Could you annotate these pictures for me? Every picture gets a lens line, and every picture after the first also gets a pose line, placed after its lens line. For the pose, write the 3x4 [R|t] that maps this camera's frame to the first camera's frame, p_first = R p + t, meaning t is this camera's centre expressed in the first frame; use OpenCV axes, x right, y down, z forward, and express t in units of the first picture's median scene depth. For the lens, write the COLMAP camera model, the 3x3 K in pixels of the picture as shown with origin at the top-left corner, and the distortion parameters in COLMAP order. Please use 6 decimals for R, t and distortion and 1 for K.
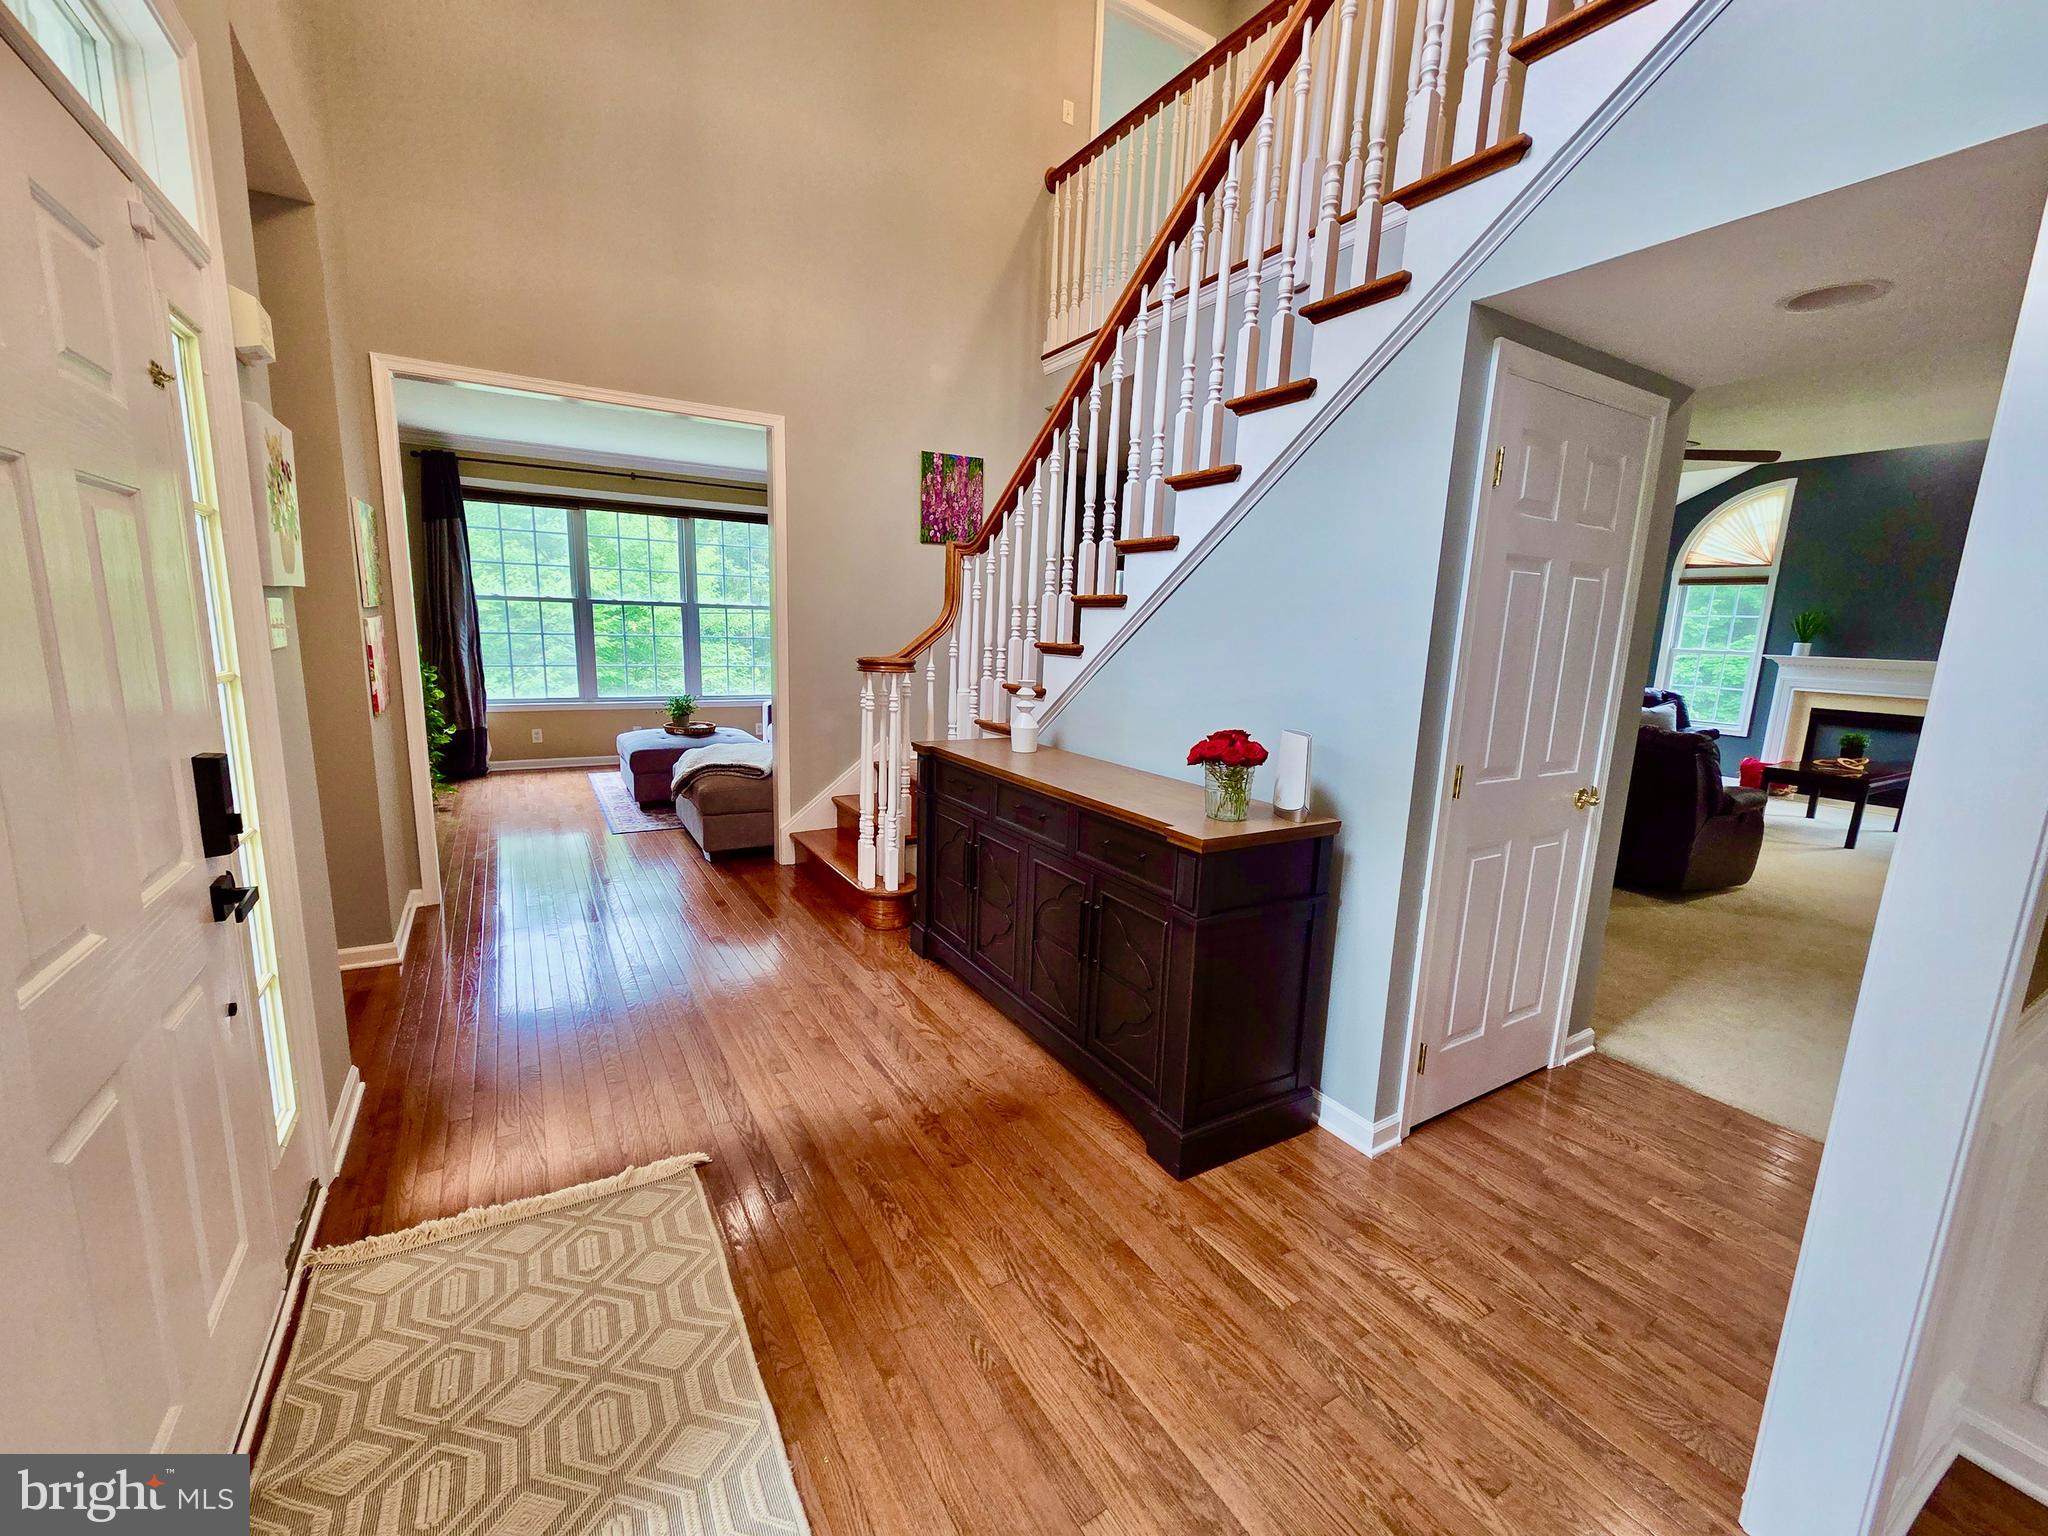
lens RADIAL K [[838.3, 0, 1010.4], [0, 838.3, 782.0], [0, 0, 1]] dist [-0.001897, -0.000531]
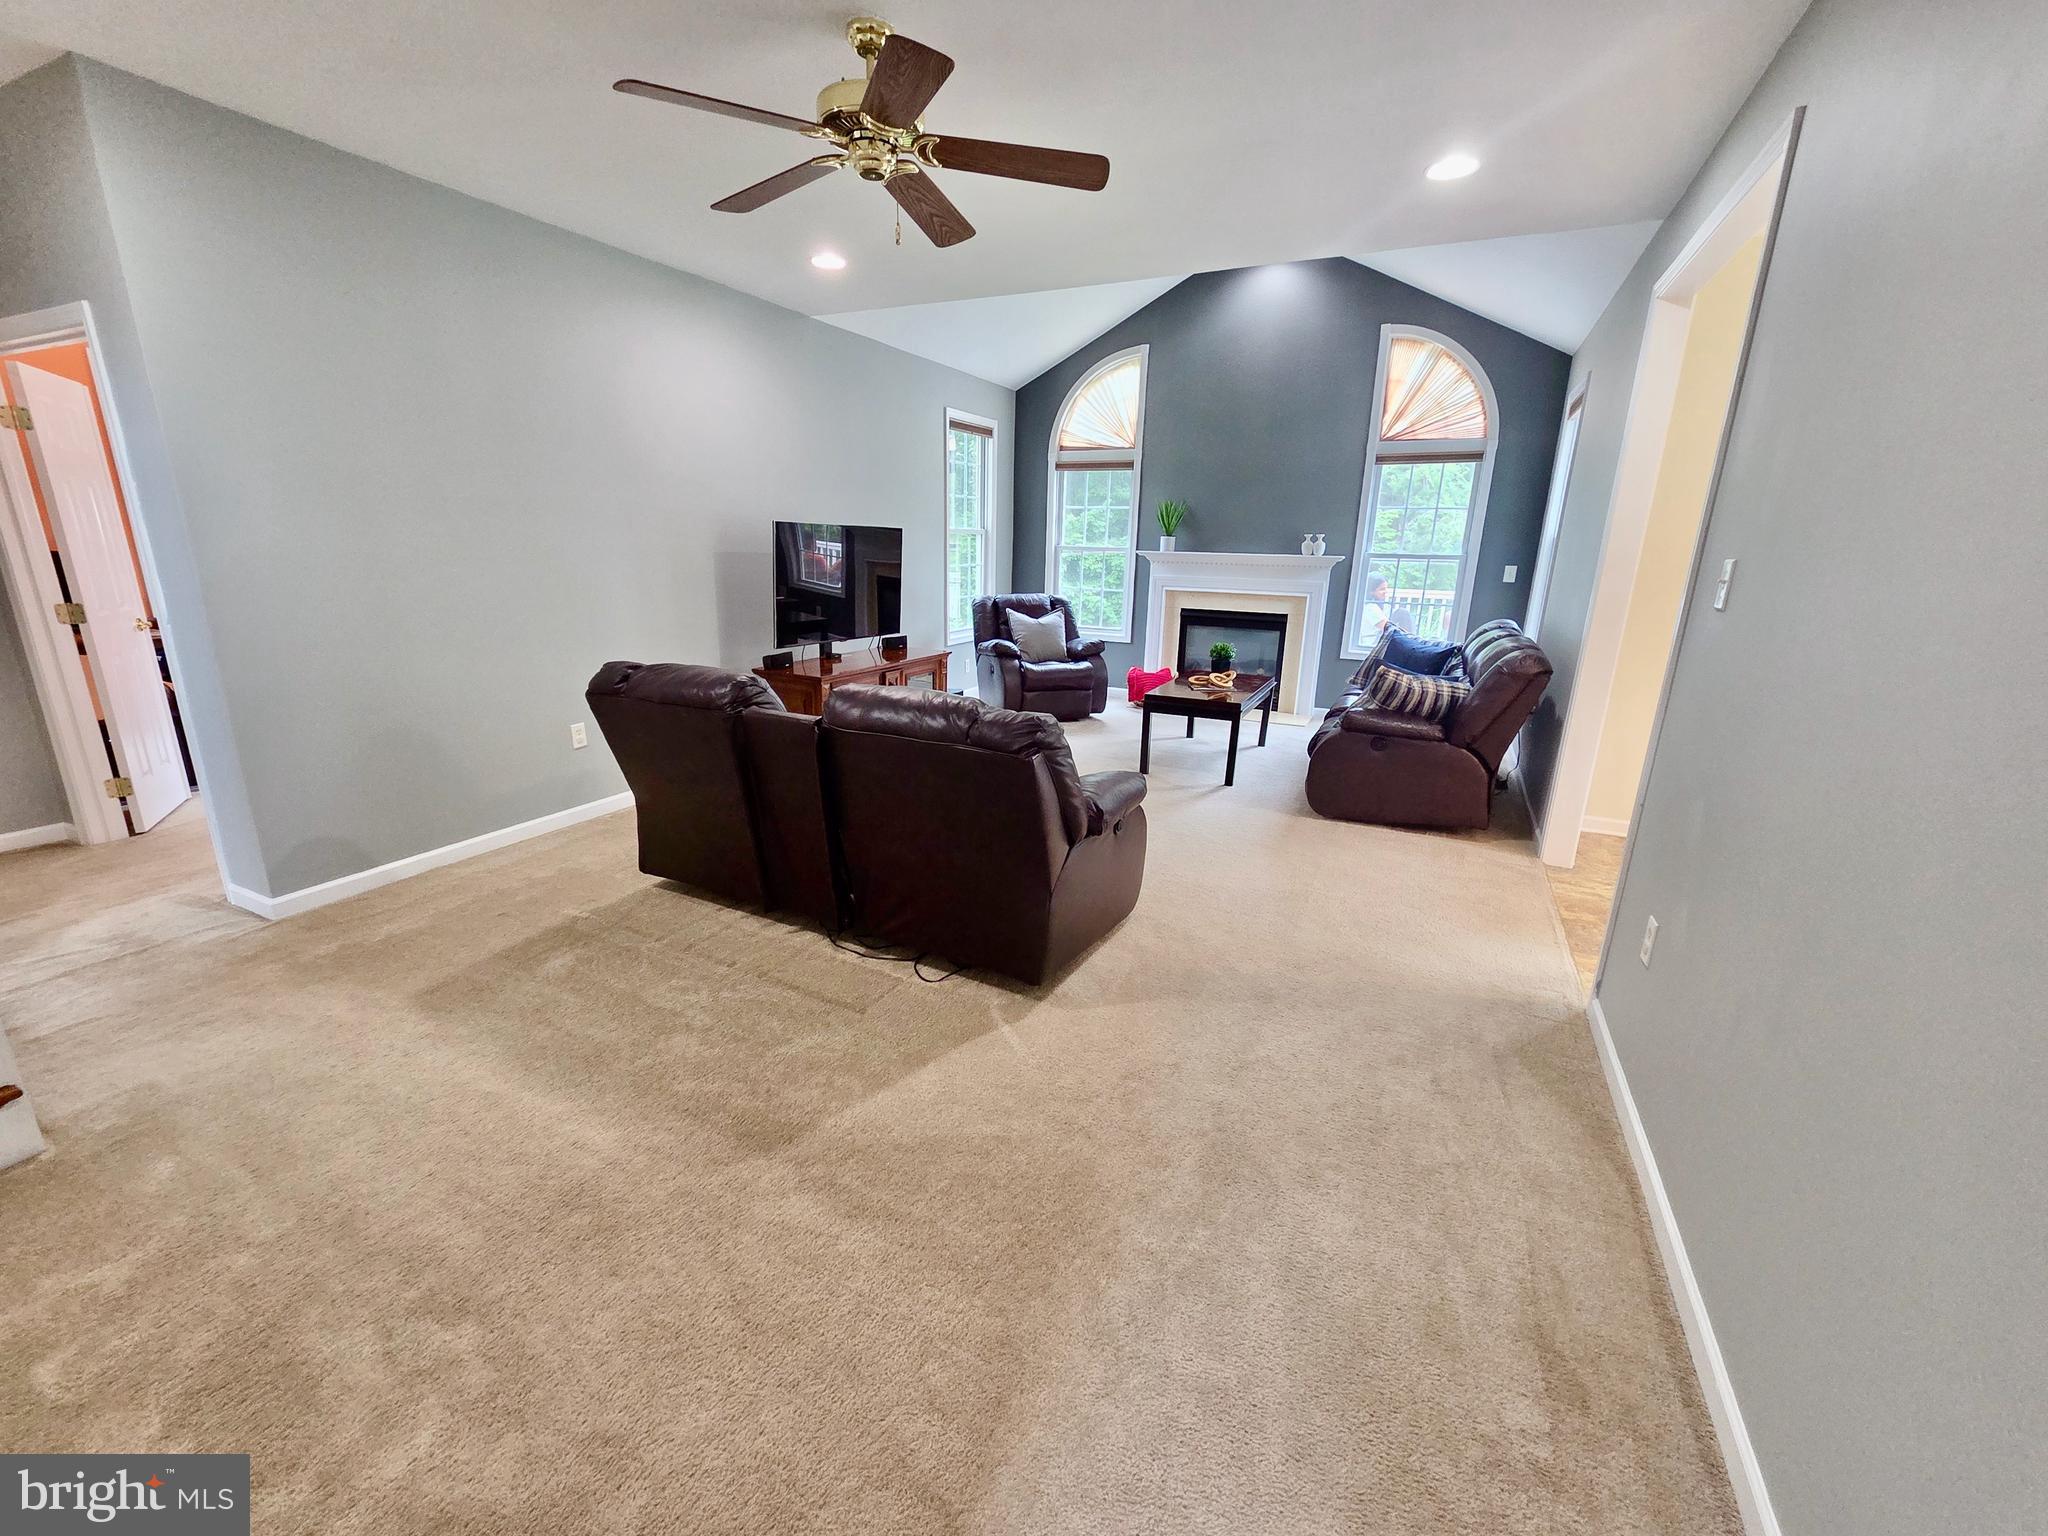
lens RADIAL K [[838.3, 0, 1011.3], [0, 838.3, 776.7], [0, 0, 1]] dist [-0.001897, -0.000531]
pose [[0.840210, -0.161374, 0.517693, 0.292221], [0.106893, 0.985249, 0.133633, -0.049755], [-0.531622, -0.056942, 0.845066, 0.307902]]
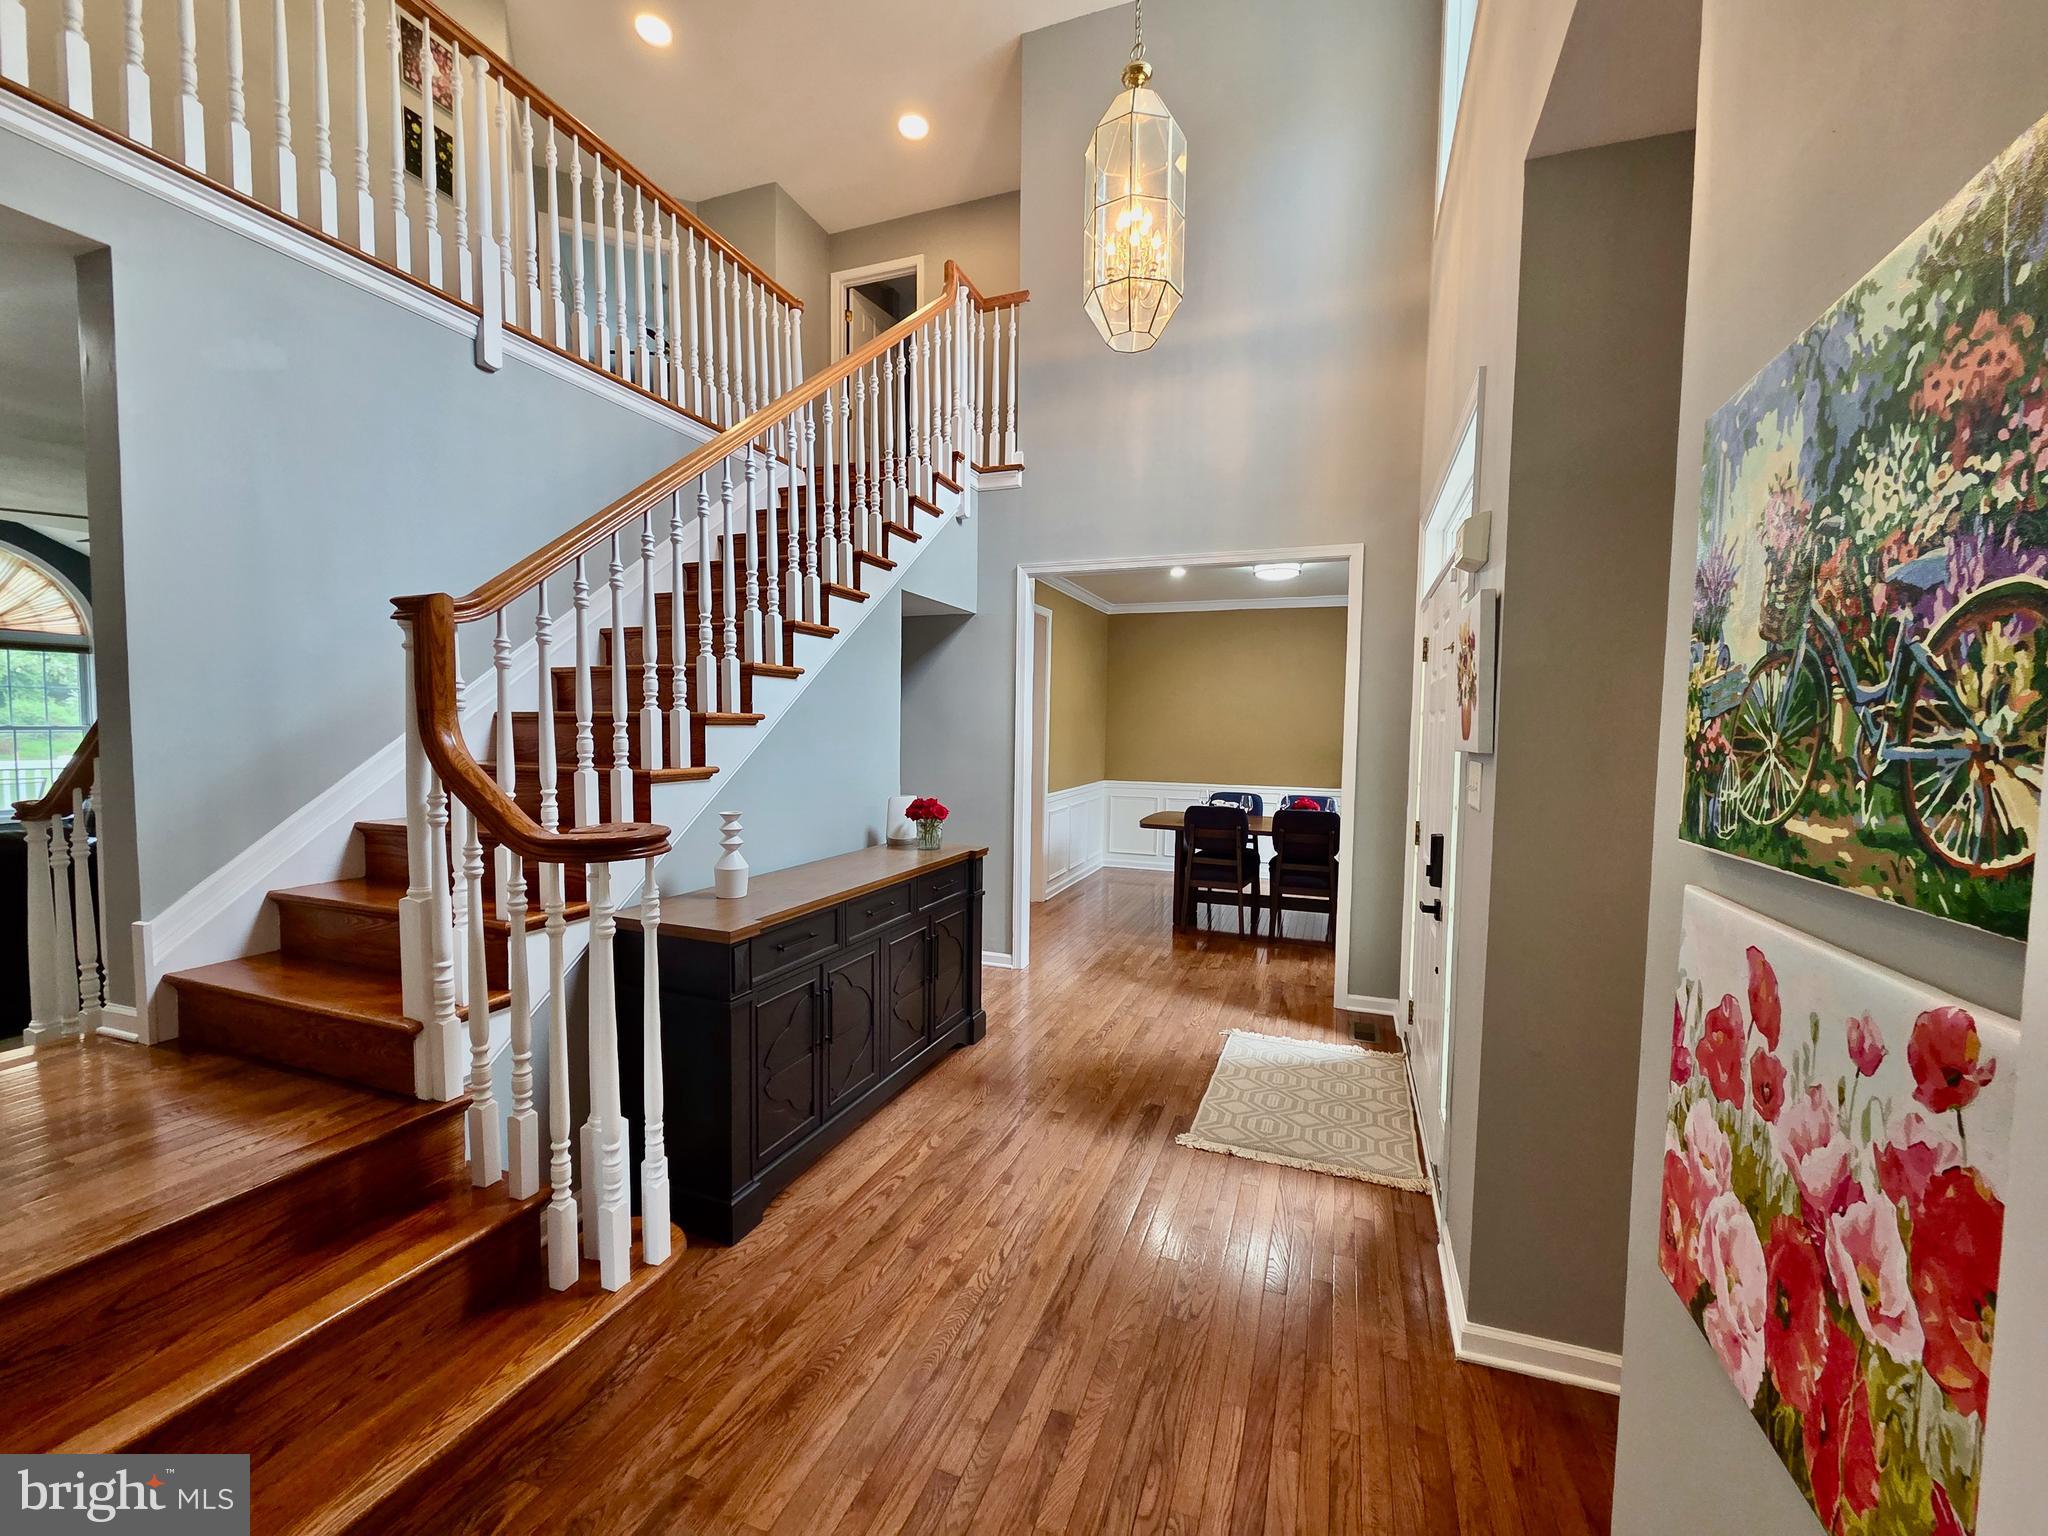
lens RADIAL K [[838.3, 0, 1020.2], [0, 838.3, 774.5], [0, 0, 1]] dist [-0.001897, -0.000531]
pose [[-0.622814, -0.084884, 0.777751, -0.335332], [0.115384, 0.973261, 0.198619, -0.119783], [-0.773814, 0.213443, -0.596367, 0.520254]]
